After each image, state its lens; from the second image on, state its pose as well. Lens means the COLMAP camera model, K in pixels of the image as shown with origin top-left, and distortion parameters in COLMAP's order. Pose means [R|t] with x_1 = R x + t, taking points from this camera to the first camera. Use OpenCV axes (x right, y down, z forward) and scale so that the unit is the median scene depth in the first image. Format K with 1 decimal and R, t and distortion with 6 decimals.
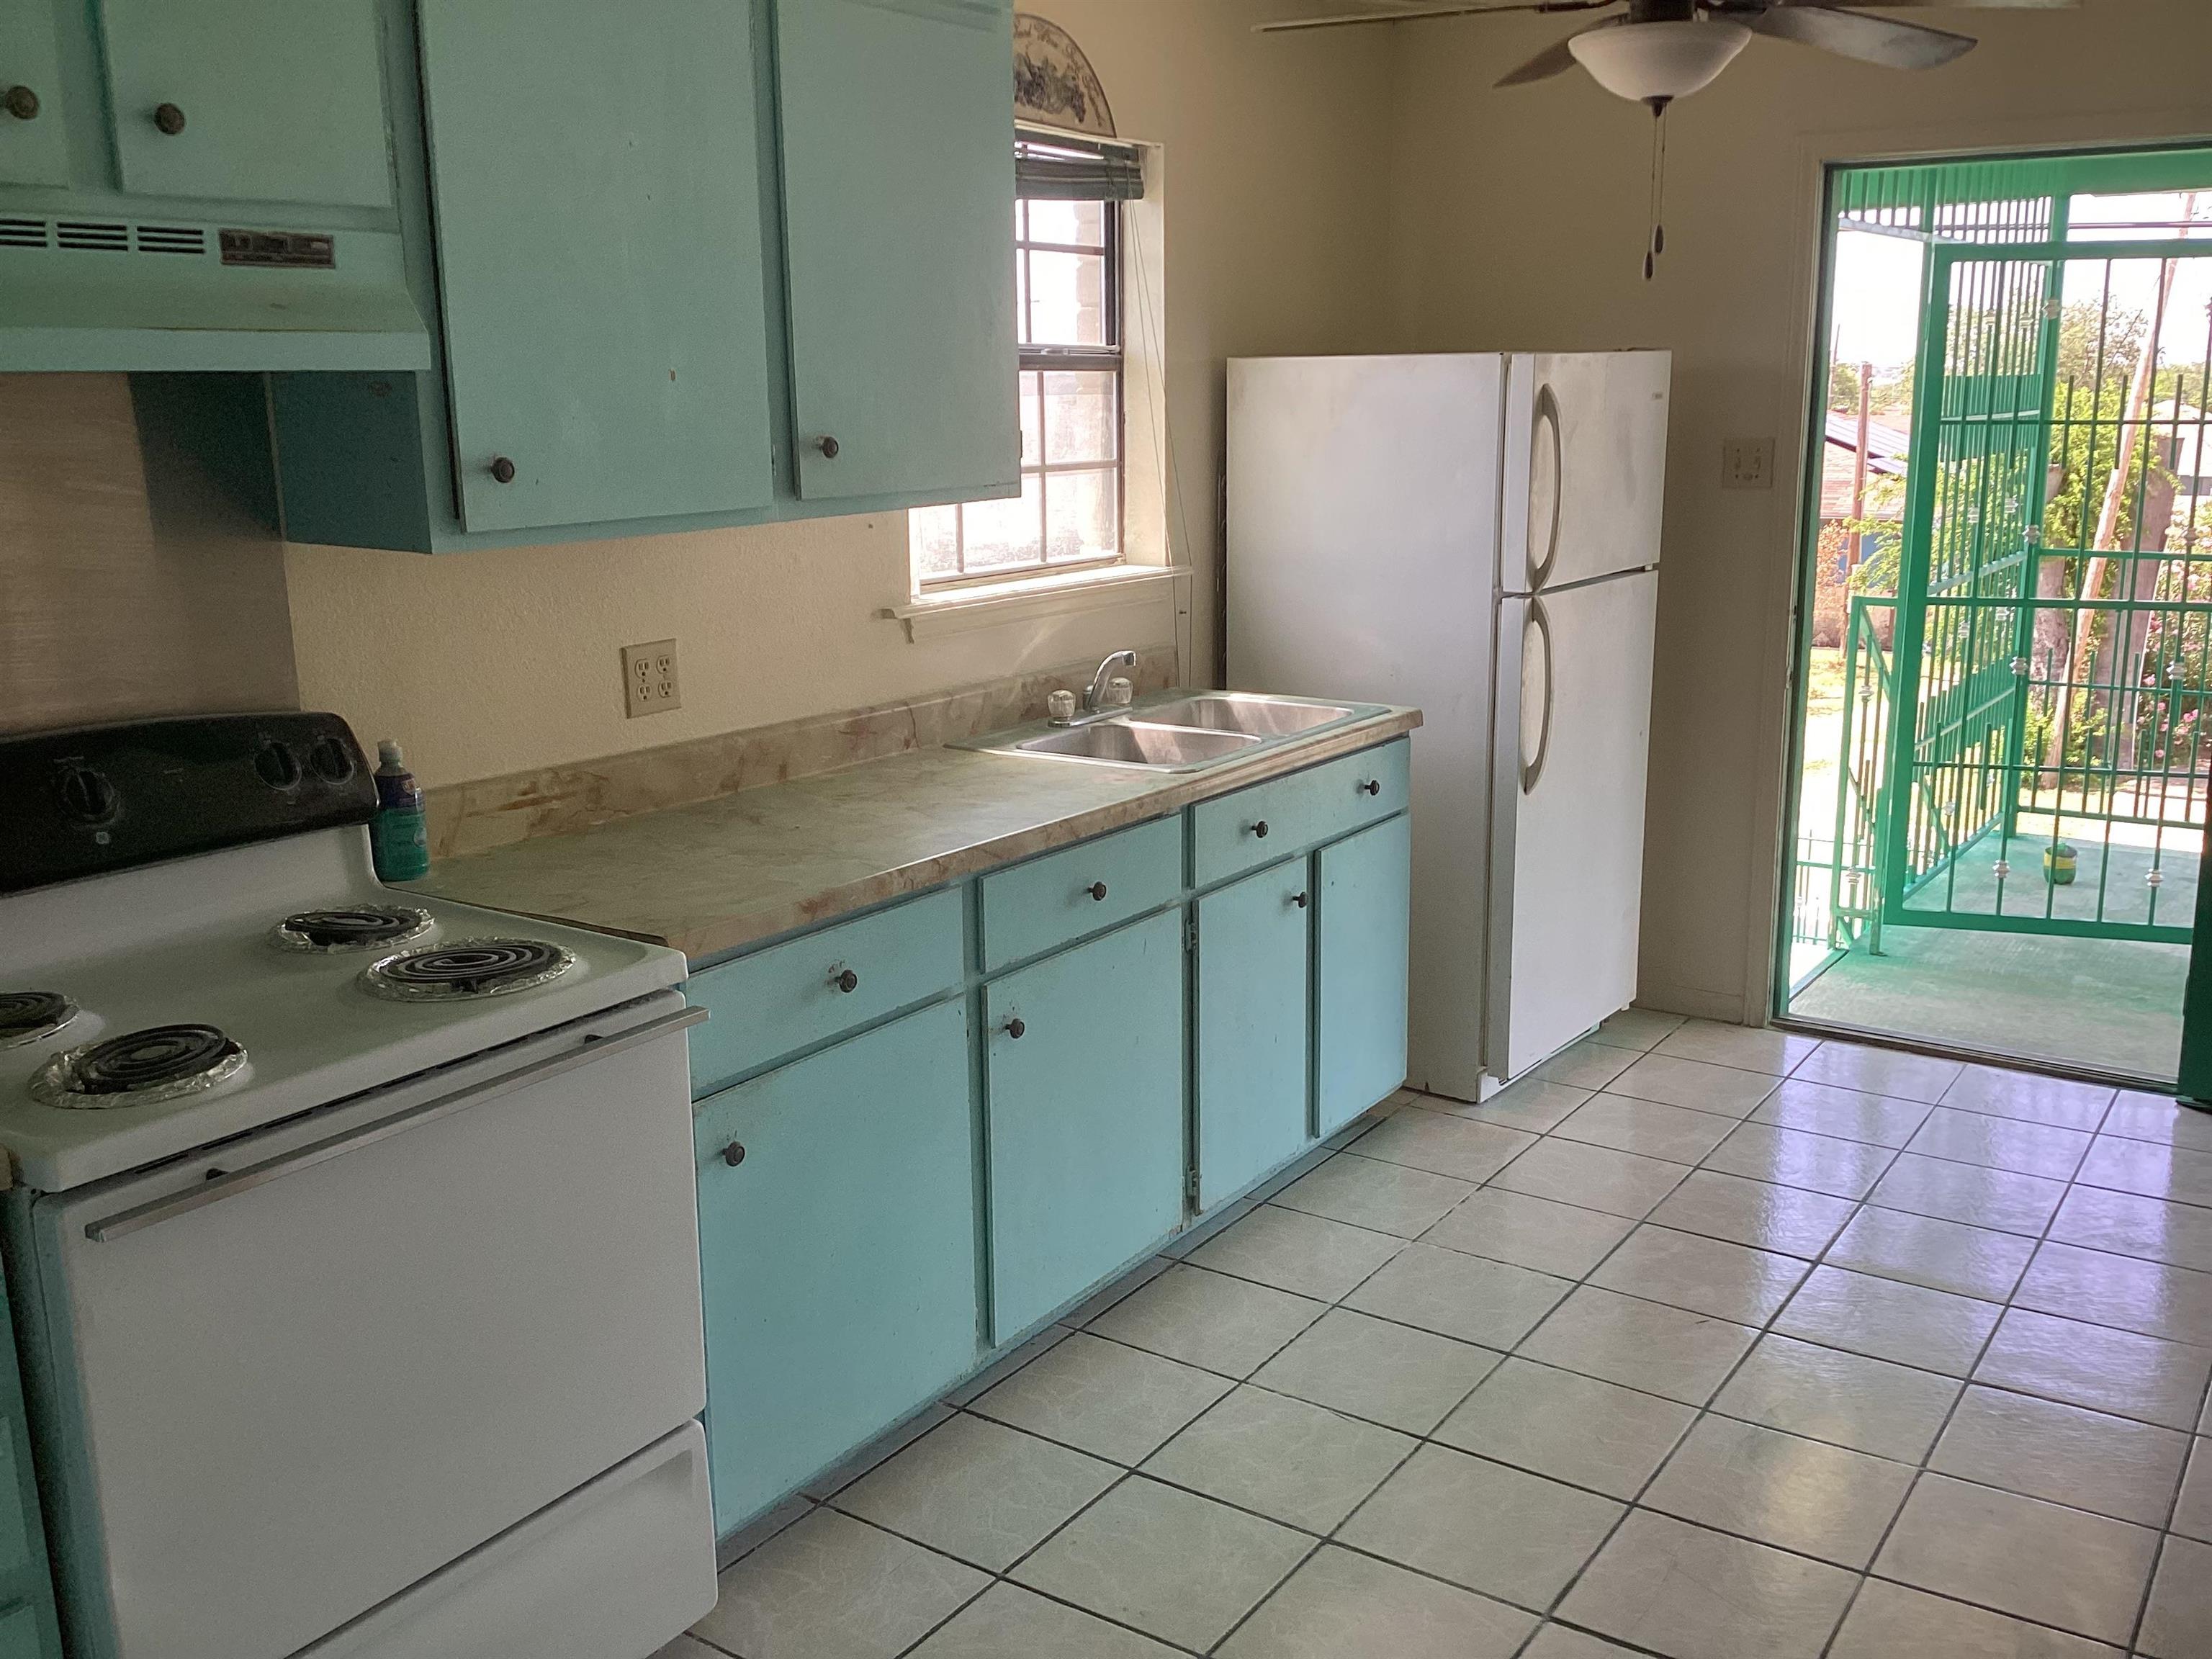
lens RADIAL K [[2009.7, 0, 1104.8], [0, 2009.7, 838.2], [0, 0, 1]] dist [-0.023408, 0.000000]
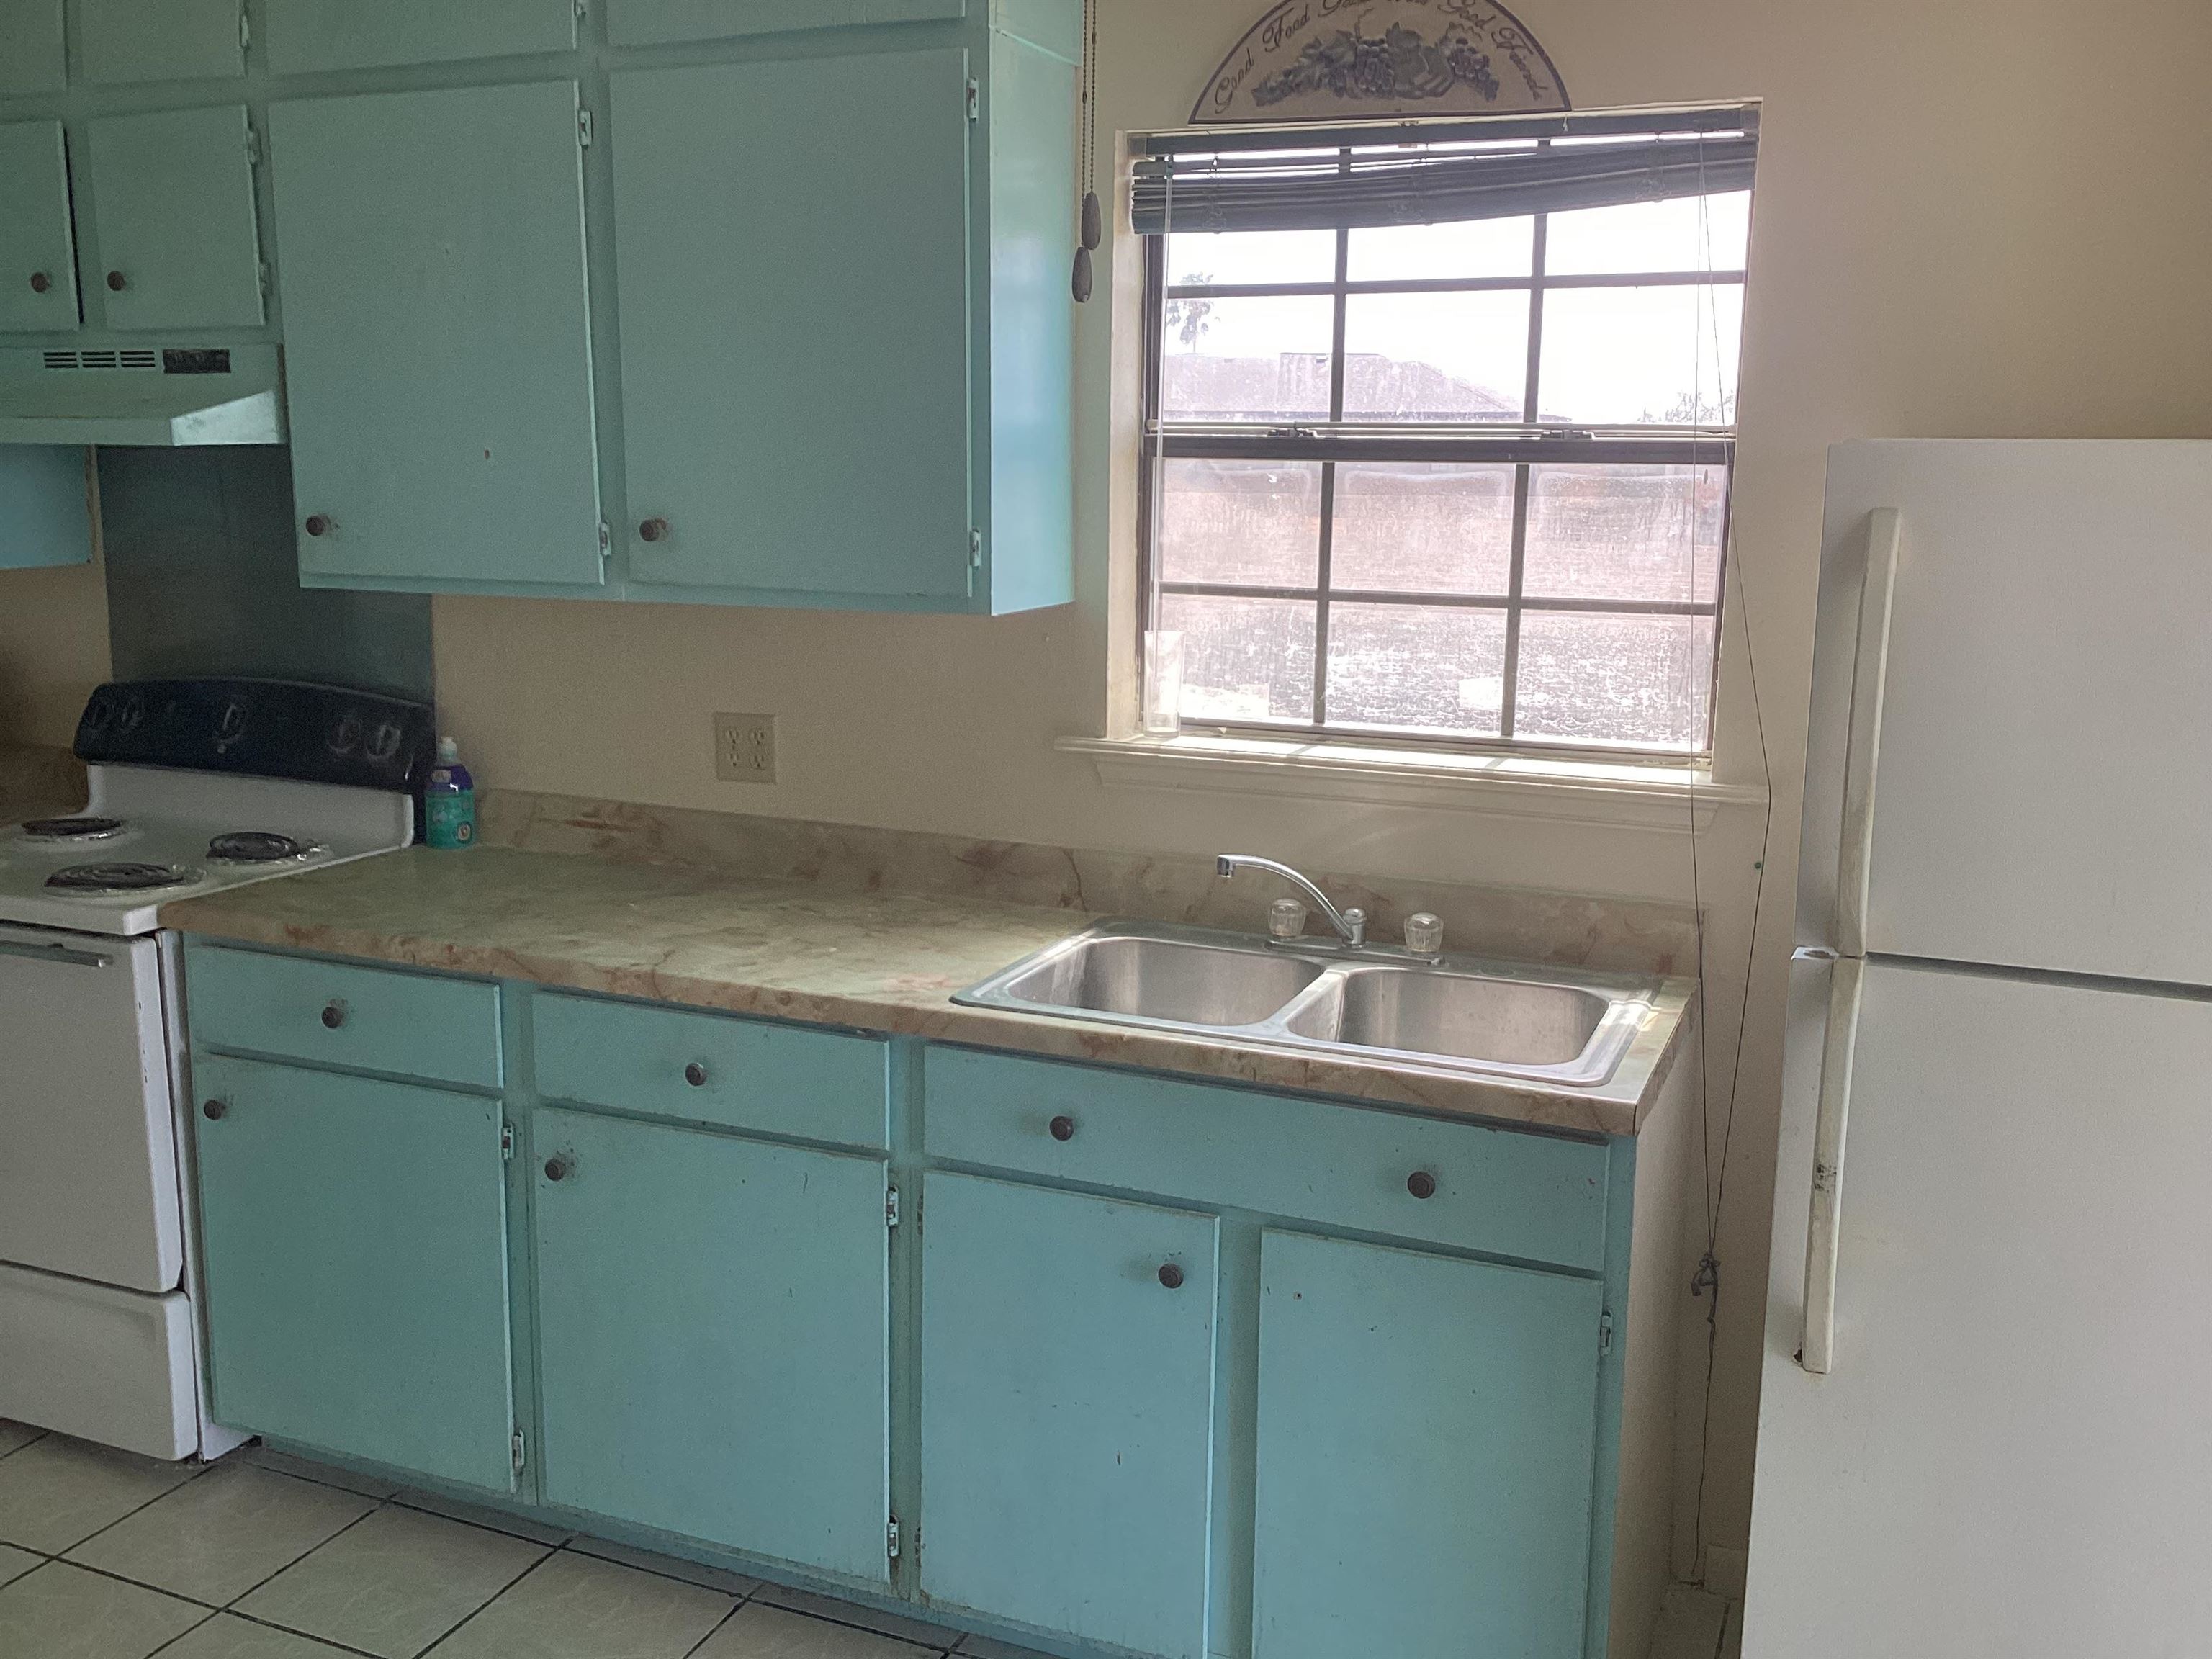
lens RADIAL K [[2009.7, 0, 1106.2], [0, 2009.7, 818.6], [0, 0, 1]] dist [-0.023408, 0.000000]
pose [[0.210575, 0.188738, -0.959185, 0.867233], [-0.231802, 0.962843, 0.138569, -0.247213], [0.949698, 0.193162, 0.246500, 0.999863]]
